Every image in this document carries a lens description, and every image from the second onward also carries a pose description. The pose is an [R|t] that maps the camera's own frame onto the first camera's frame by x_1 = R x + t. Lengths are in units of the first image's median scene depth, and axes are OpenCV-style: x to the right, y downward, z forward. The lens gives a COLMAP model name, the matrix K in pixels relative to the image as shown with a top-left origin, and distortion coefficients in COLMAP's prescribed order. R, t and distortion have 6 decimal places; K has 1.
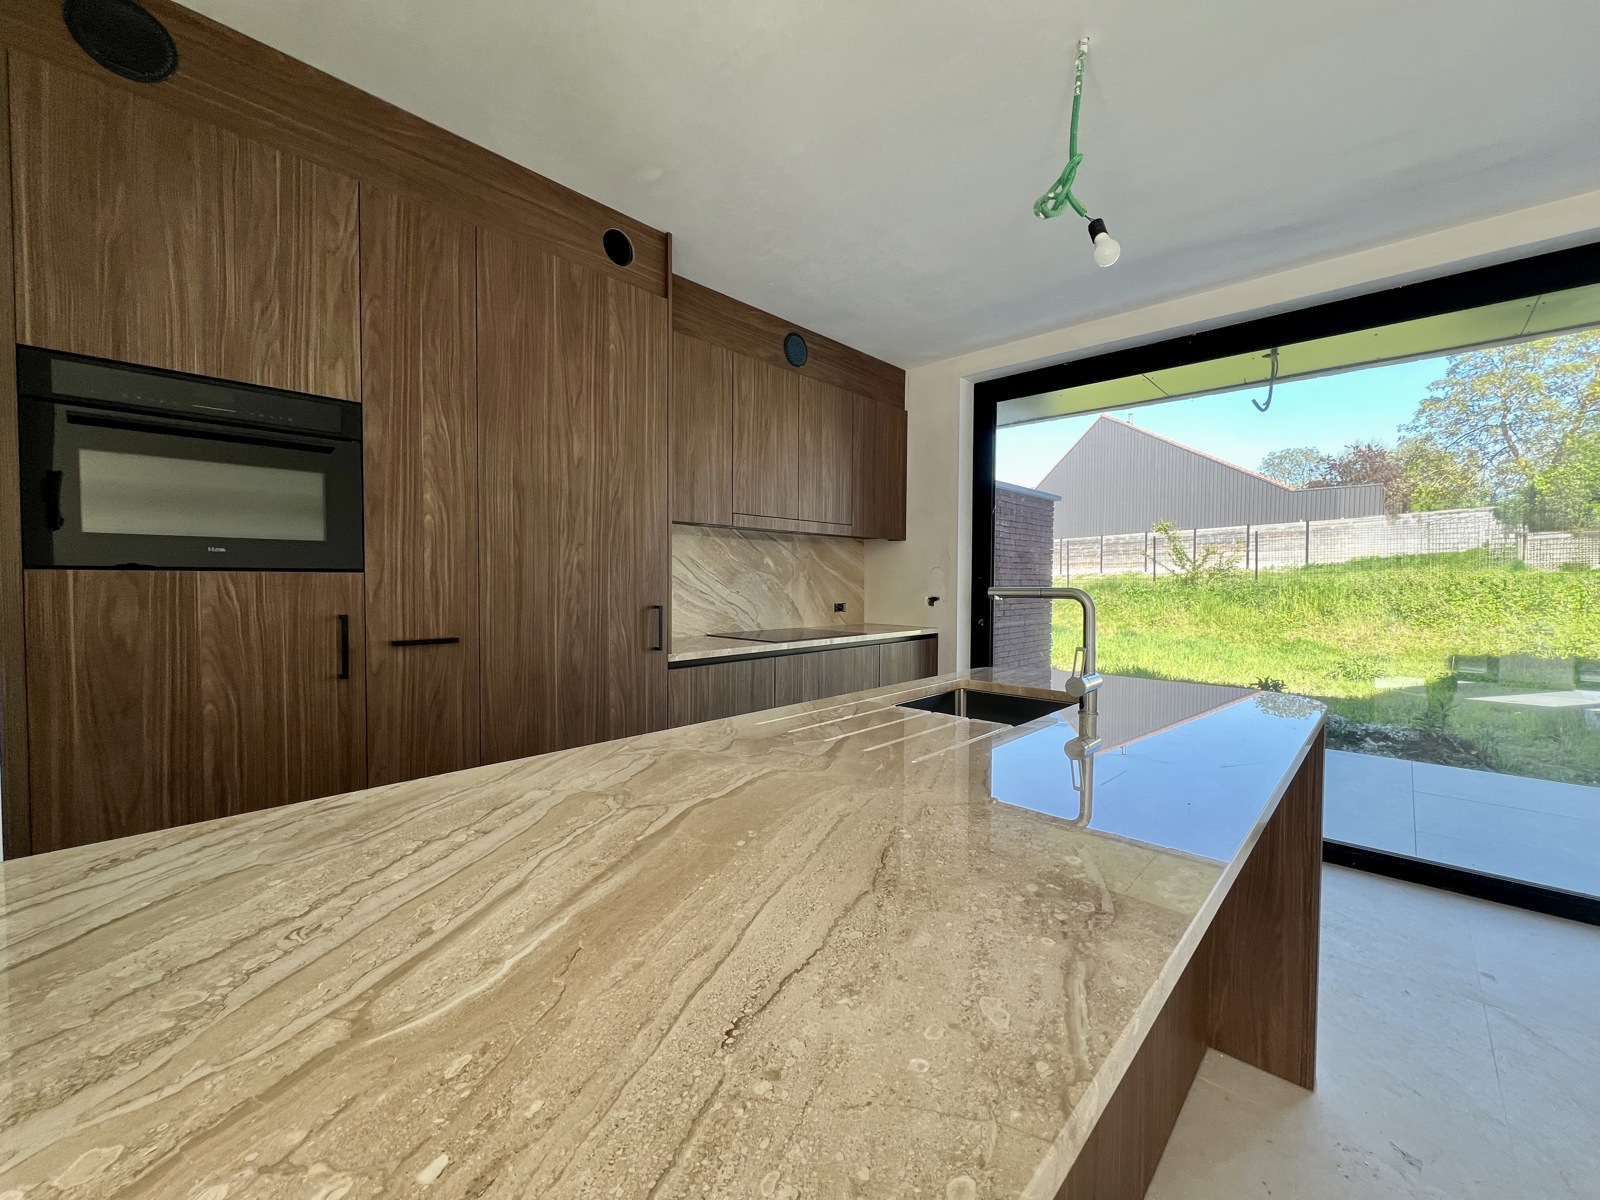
lens RADIAL K [[642.6, 0, 805.3], [0, 642.6, 599.1], [0, 0, 1]] dist [0.003790, -0.000692]
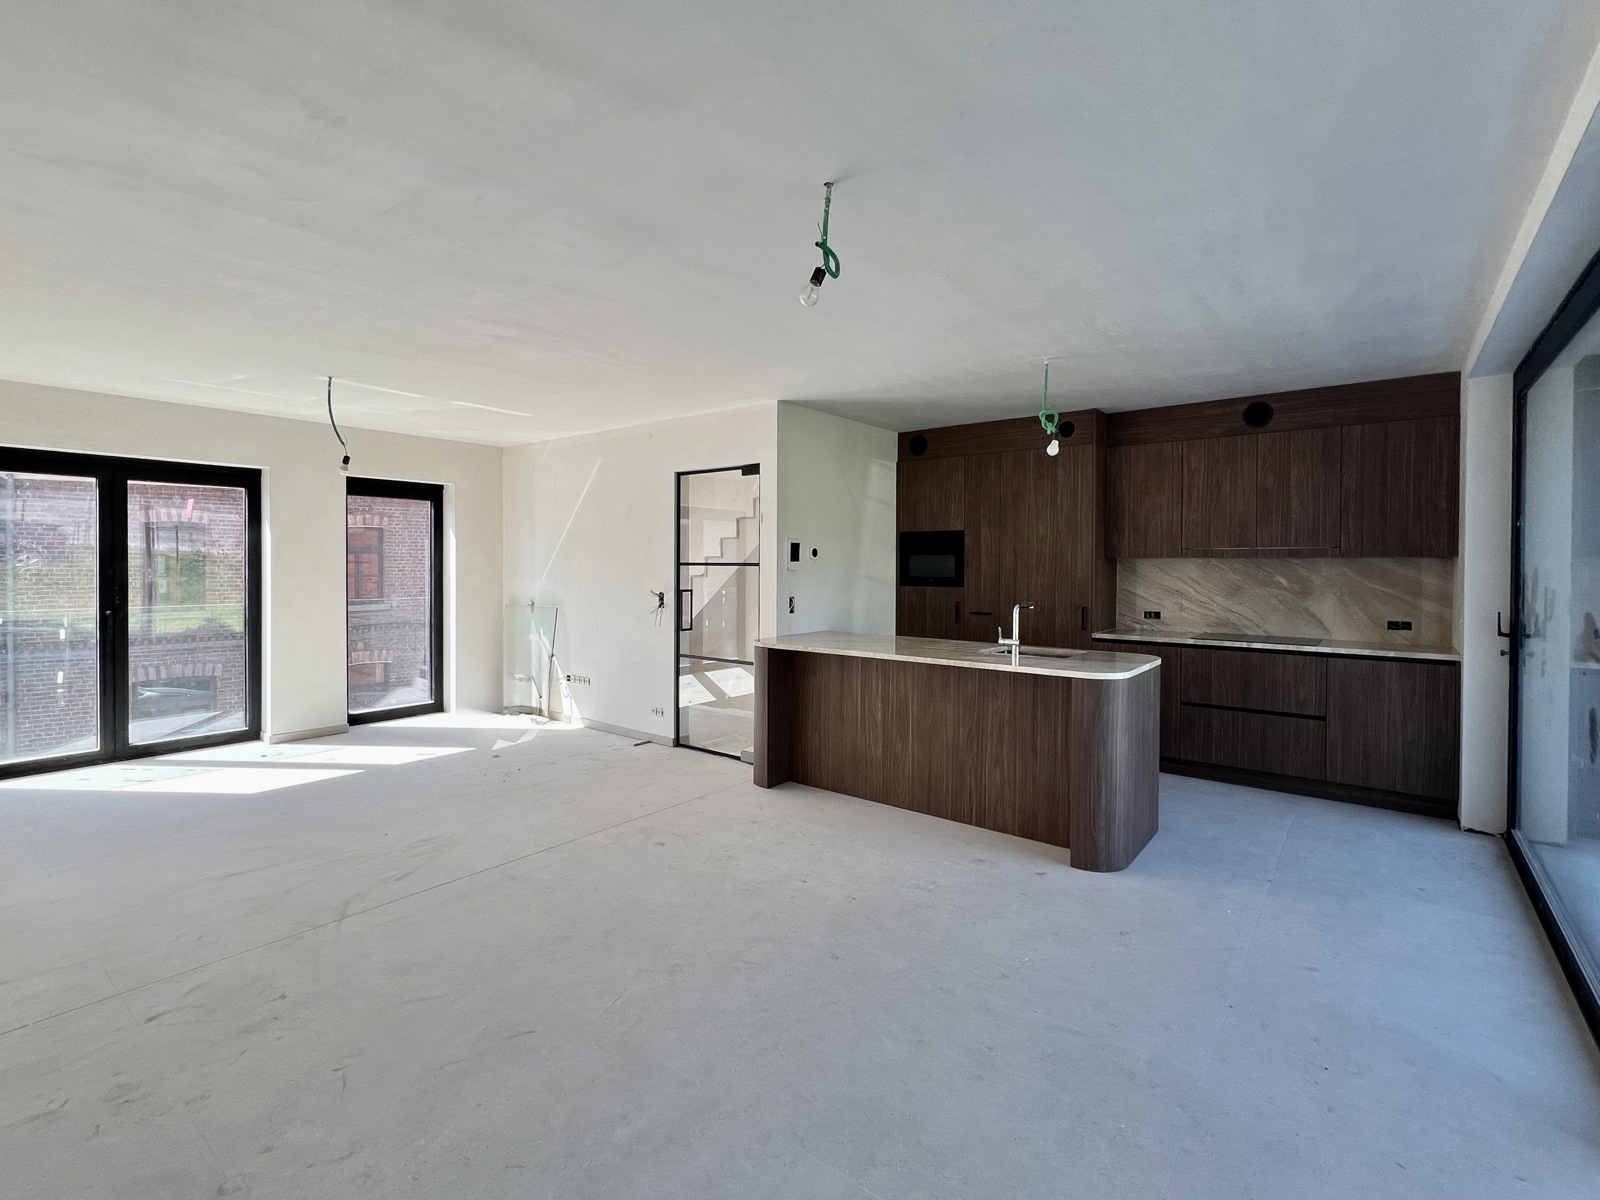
lens RADIAL K [[741.3, 0, 795.8], [0, 741.3, 593.3], [0, 0, 1]] dist [-0.002960, -0.000290]
pose [[0.078285, 0.033928, -0.996354, 2.030803], [-0.033473, 0.998947, 0.031386, -0.074252], [0.996369, 0.030894, 0.079338, -0.024144]]
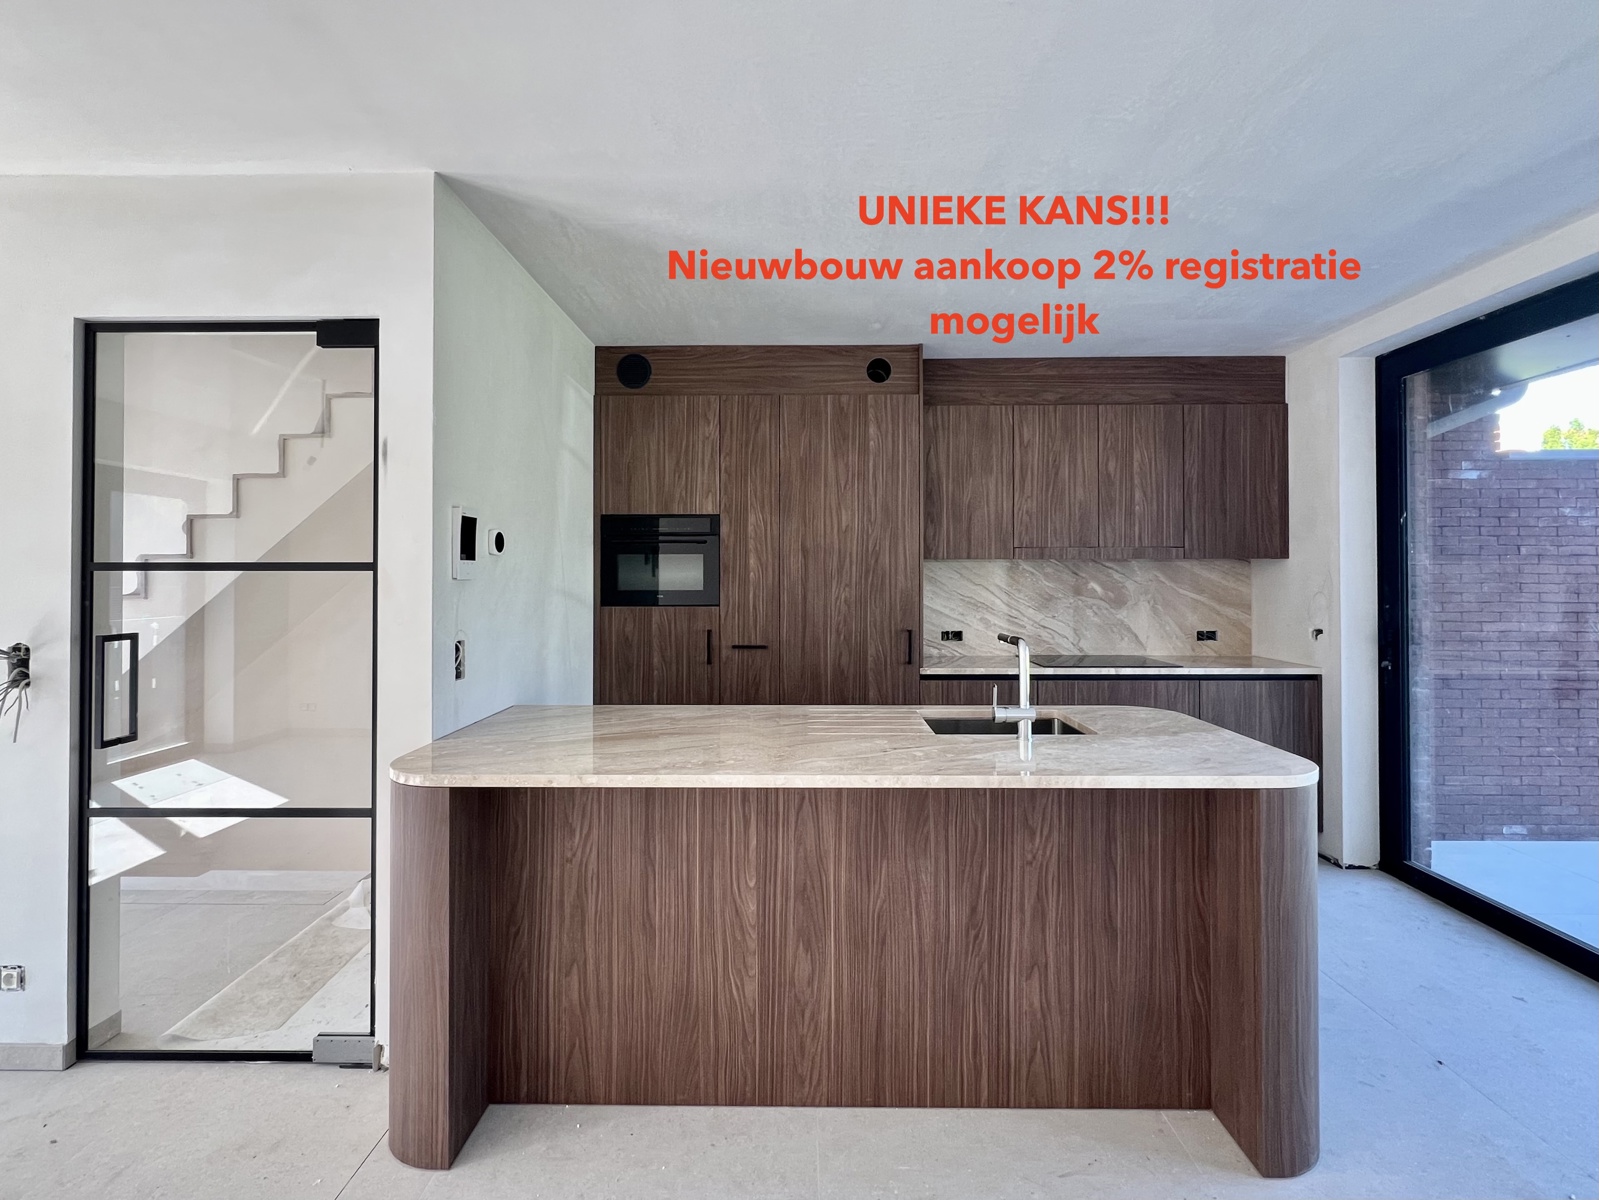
lens RADIAL K [[740.8, 0, 800.4], [0, 740.8, 574.3], [0, 0, 1]] dist [-0.002960, -0.000290]
pose [[0.676578, -0.007970, -0.736327, 0.780821], [-0.017783, 0.999473, -0.027159, -0.061657], [0.736156, 0.031469, 0.676080, -0.192638]]
